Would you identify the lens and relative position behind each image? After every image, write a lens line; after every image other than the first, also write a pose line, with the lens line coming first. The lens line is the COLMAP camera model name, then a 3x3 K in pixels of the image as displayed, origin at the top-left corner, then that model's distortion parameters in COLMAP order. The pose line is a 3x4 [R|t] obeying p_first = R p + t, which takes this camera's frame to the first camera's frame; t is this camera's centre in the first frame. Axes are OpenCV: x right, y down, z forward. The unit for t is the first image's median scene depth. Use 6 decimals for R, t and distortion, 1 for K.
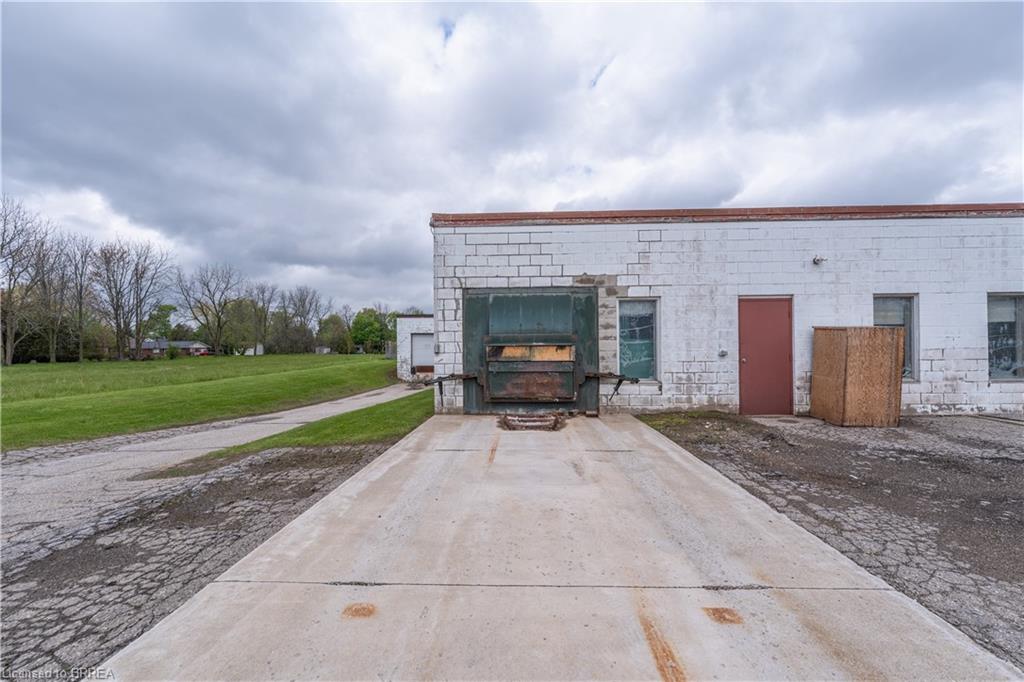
lens RADIAL K [[409.8, 0, 516.0], [0, 409.8, 336.9], [0, 0, 1]] dist [-0.001713, 0.000009]
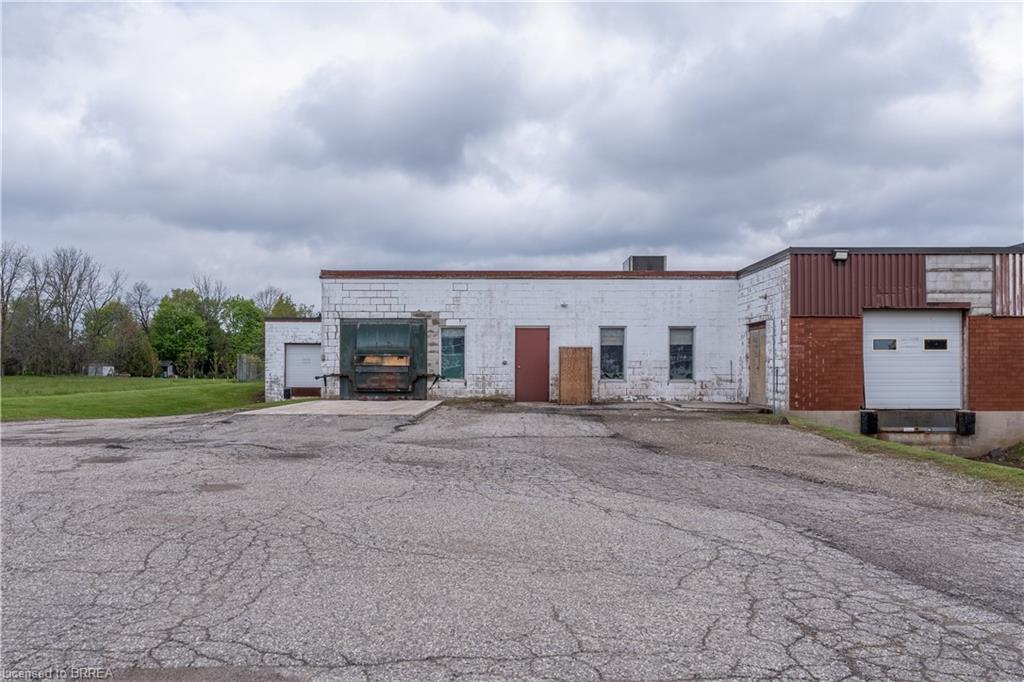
lens RADIAL K [[879.3, 0, 510.9], [0, 879.3, 348.1], [0, 0, 1]] dist [0.013491, 0.005350]
pose [[0.999584, 0.012398, 0.026055, 0.434333], [-0.012366, 0.999923, -0.001392, -0.010544], [-0.026071, 0.001070, 0.999660, -2.369711]]
